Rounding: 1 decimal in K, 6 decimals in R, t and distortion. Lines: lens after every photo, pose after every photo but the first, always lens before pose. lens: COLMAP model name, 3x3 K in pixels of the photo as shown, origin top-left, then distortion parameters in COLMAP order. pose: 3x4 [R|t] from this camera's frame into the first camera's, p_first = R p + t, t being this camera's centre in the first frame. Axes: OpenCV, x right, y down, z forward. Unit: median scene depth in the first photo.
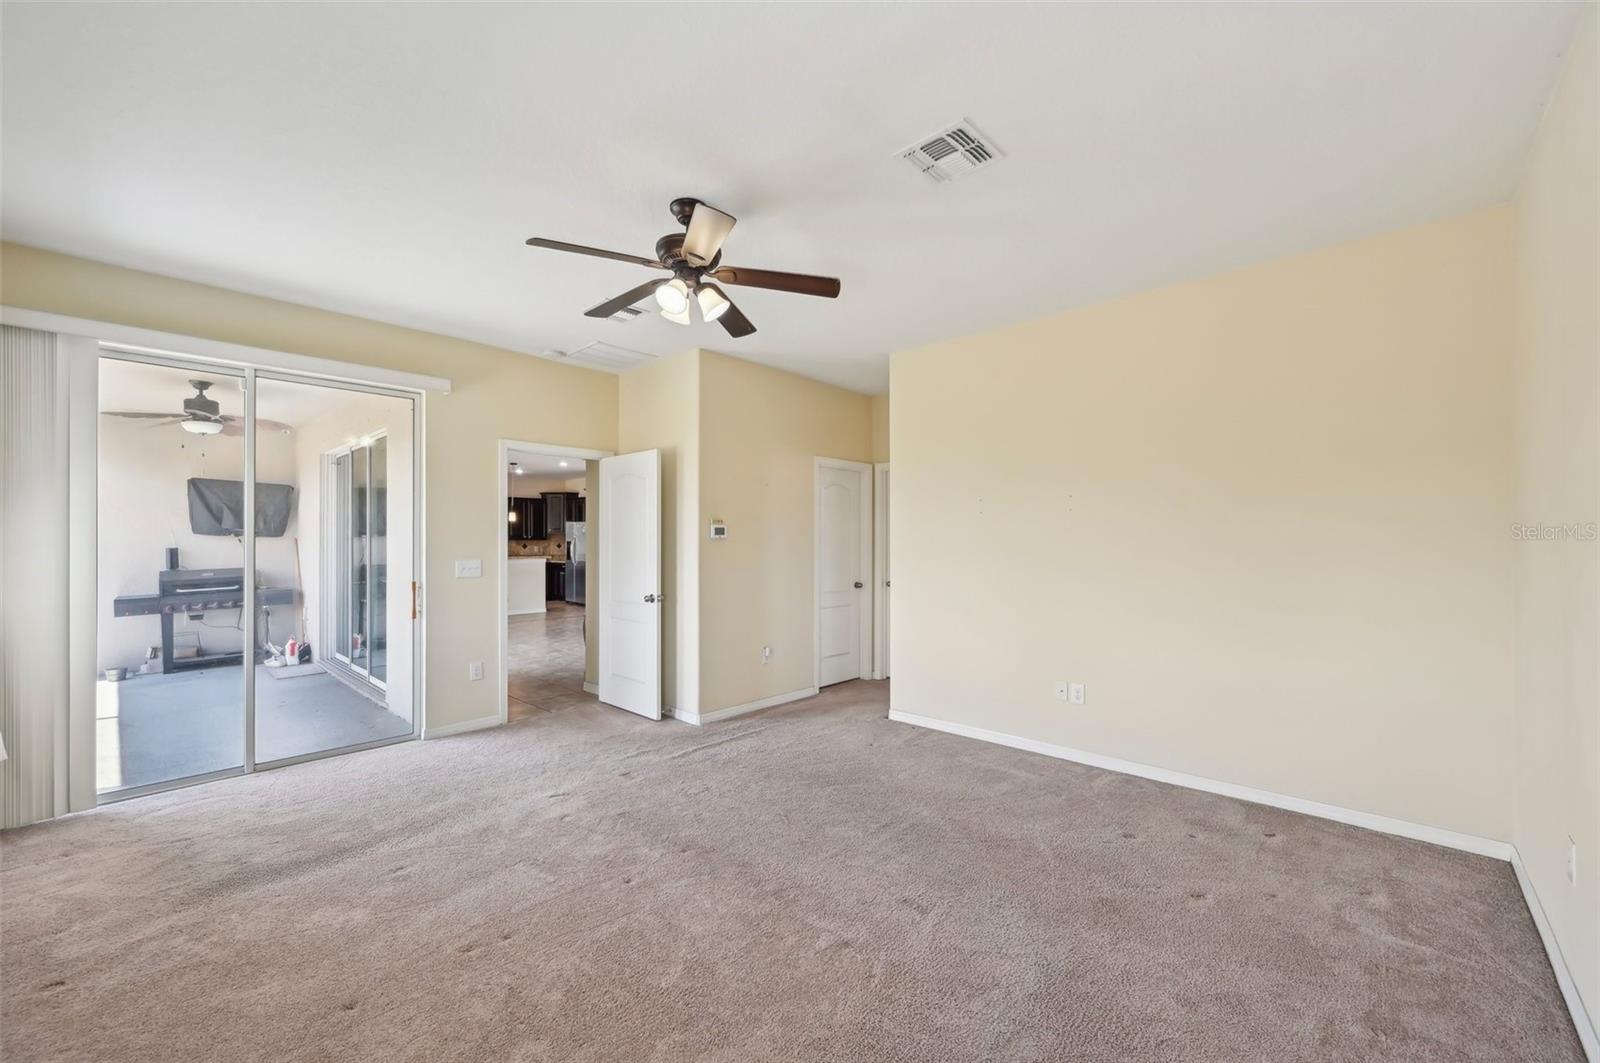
lens RADIAL K [[644.3, 0, 803.0], [0, 644.3, 539.1], [0, 0, 1]] dist [0.001112, 0.000086]
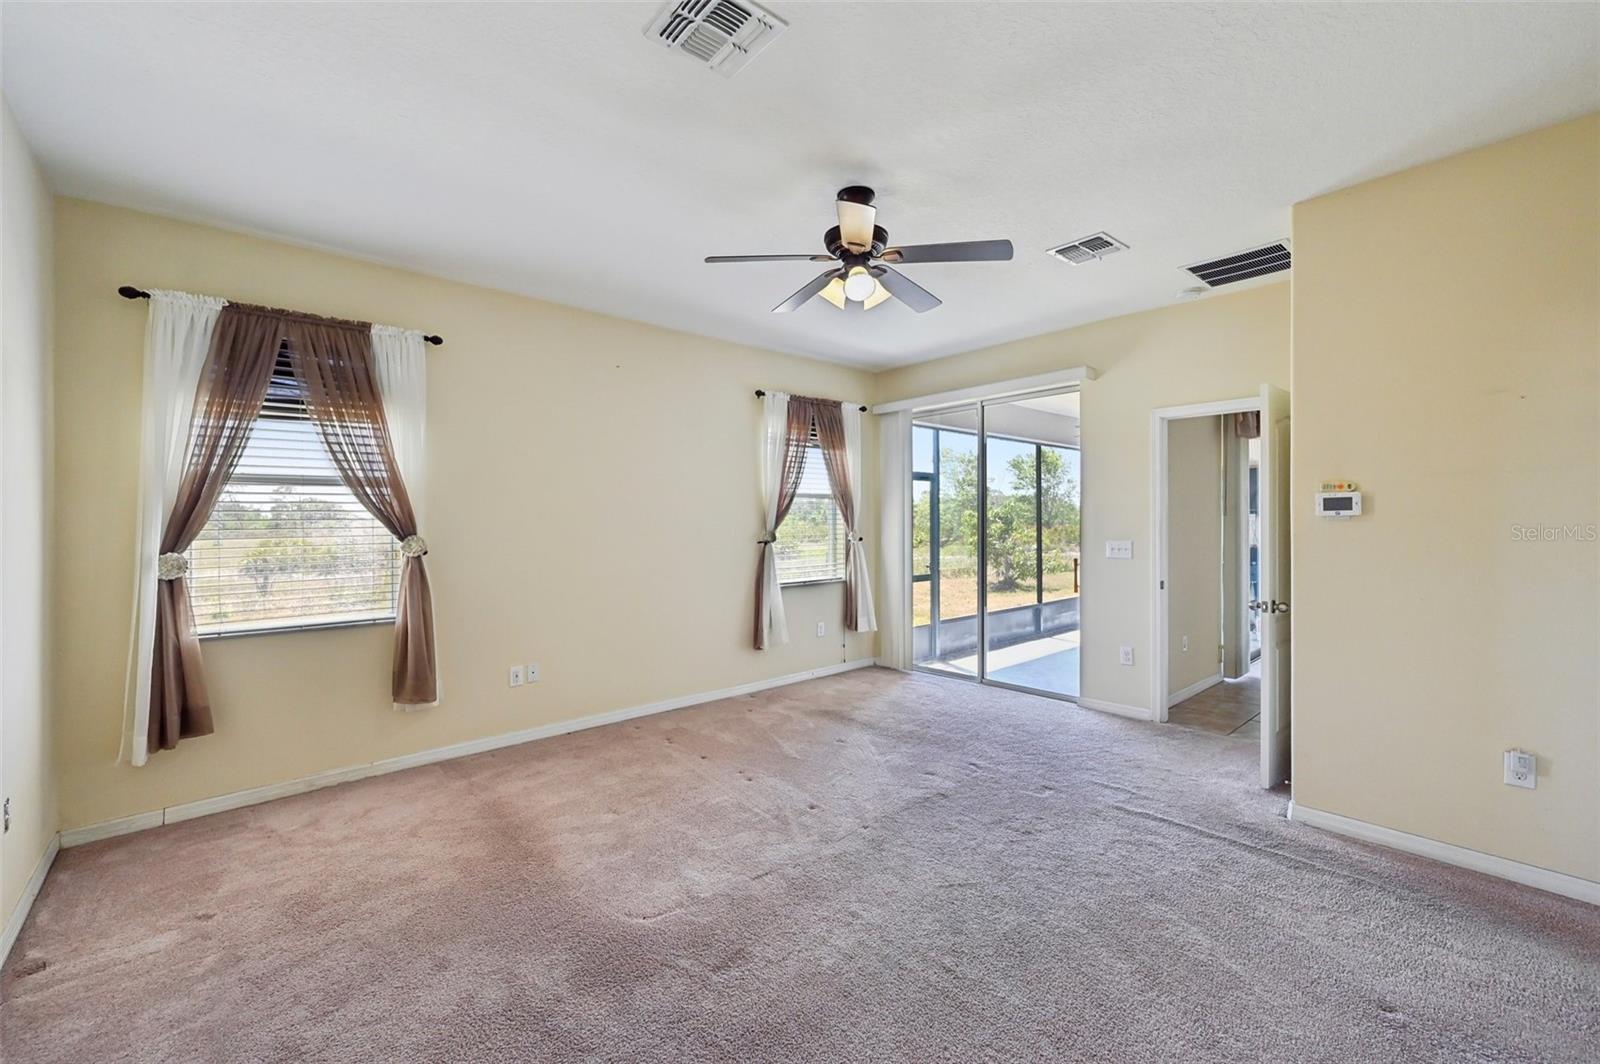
lens RADIAL K [[644.3, 0, 803.0], [0, 644.3, 539.6], [0, 0, 1]] dist [0.001112, 0.000086]
pose [[-0.077496, 0.025102, -0.996677, 0.569848], [0.002915, 0.999684, 0.024951, 0.004639], [0.996988, -0.000972, -0.077545, 0.682777]]
